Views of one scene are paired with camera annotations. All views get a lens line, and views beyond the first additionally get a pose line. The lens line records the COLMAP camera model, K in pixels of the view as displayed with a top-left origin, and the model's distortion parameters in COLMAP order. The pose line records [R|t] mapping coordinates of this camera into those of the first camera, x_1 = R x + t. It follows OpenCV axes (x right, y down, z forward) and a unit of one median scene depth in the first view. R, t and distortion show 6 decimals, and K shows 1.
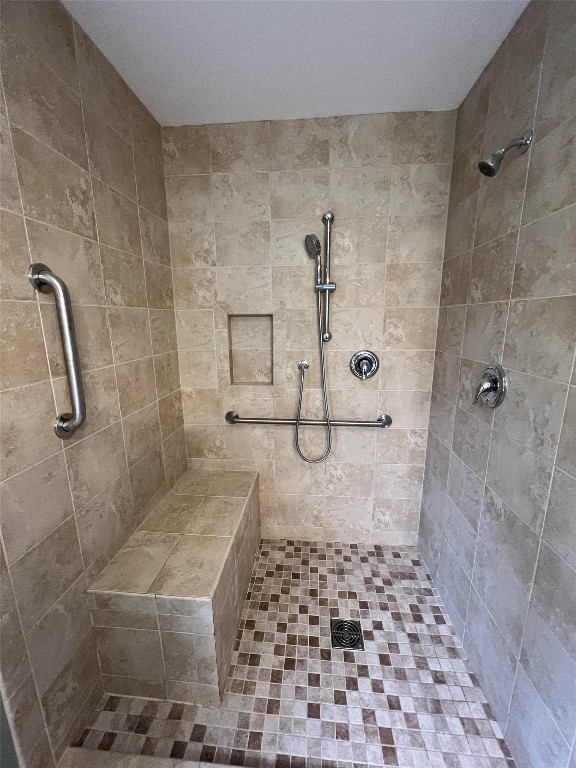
lens RADIAL K [[307.4, 0, 288.4], [0, 307.4, 384.7], [0, 0, 1]] dist [-0.000322, 0.000115]
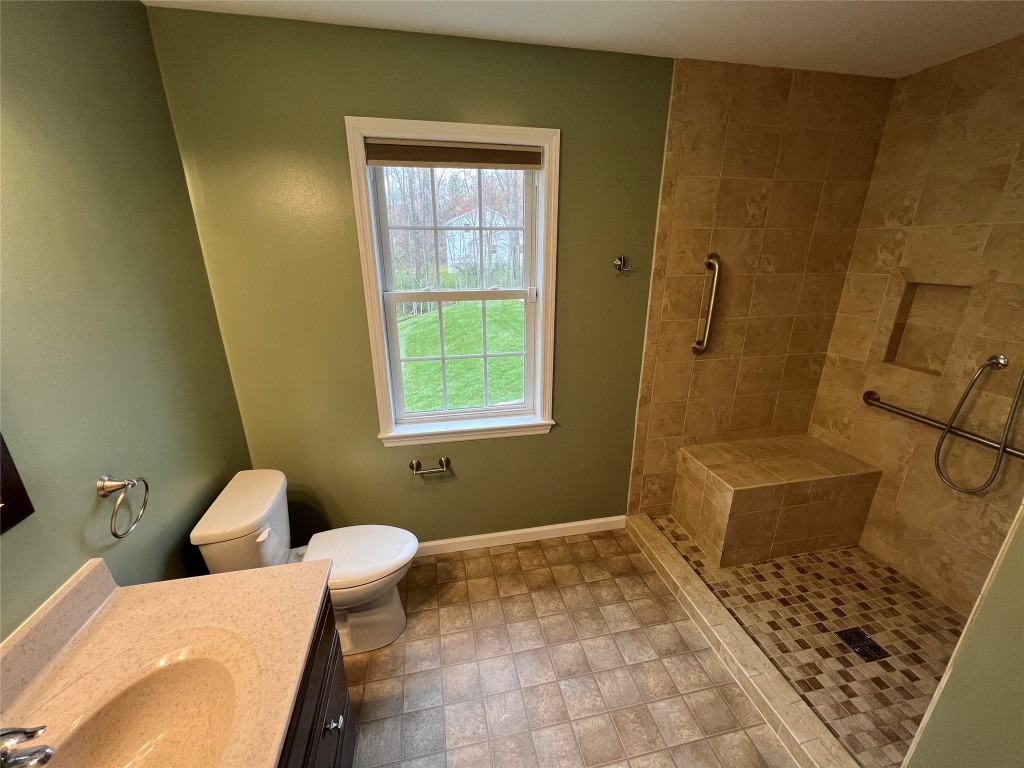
lens RADIAL K [[409.9, 0, 512.9], [0, 409.9, 385.3], [0, 0, 1]] dist [-0.000322, 0.000115]
pose [[0.287306, 0.311088, -0.905914, 0.705637], [-0.201915, 0.944206, 0.260202, -0.033866], [0.936315, 0.108160, 0.334089, -0.448512]]
